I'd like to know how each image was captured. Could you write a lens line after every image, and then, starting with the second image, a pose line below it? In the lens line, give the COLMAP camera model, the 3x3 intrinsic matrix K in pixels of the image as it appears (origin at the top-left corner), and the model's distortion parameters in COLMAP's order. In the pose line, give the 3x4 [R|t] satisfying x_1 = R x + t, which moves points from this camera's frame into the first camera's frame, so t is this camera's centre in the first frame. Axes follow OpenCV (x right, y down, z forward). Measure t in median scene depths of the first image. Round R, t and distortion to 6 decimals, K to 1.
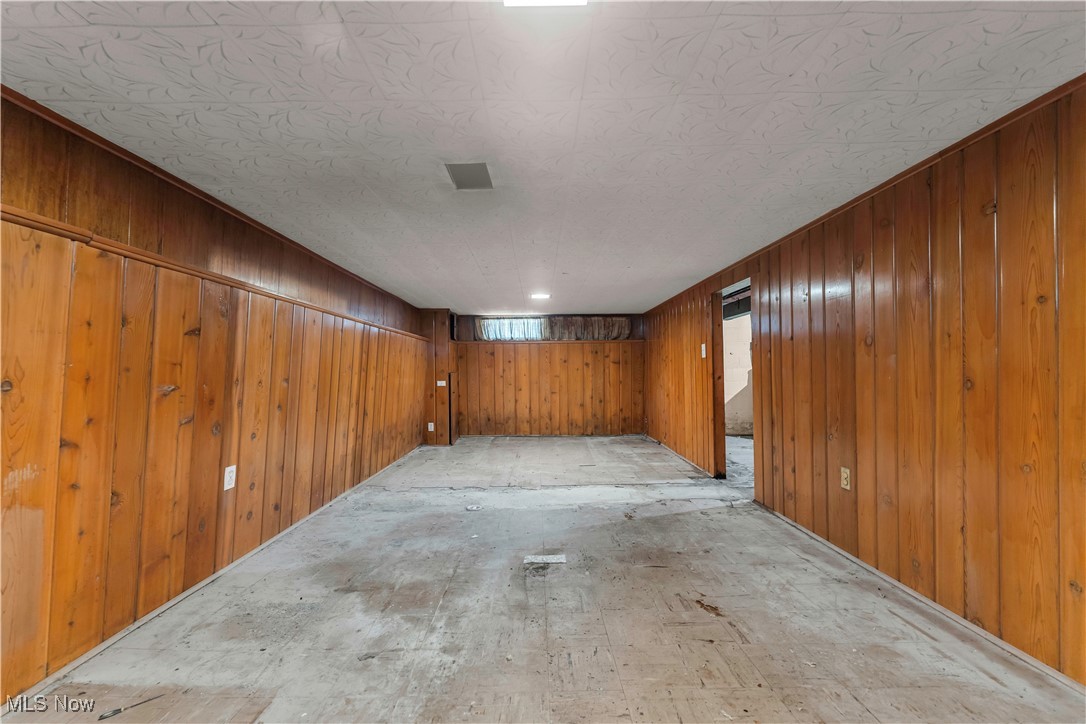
lens RADIAL K [[438.3, 0, 541.9], [0, 438.3, 366.6], [0, 0, 1]] dist [0.001455, -0.000045]
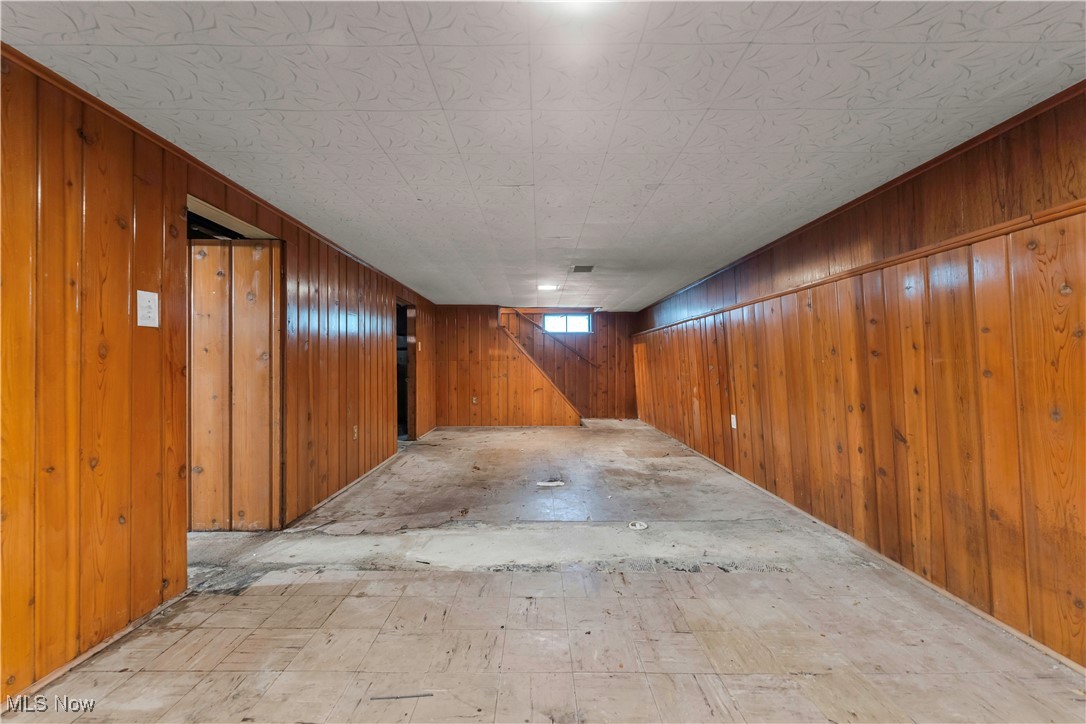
lens RADIAL K [[438.3, 0, 542.8], [0, 438.3, 363.3], [0, 0, 1]] dist [0.001455, -0.000045]
pose [[-0.999943, 0.010661, -0.000751, 0.021253], [0.010670, 0.999868, -0.012273, 0.026423], [0.000620, -0.012281, -0.999924, 1.816754]]
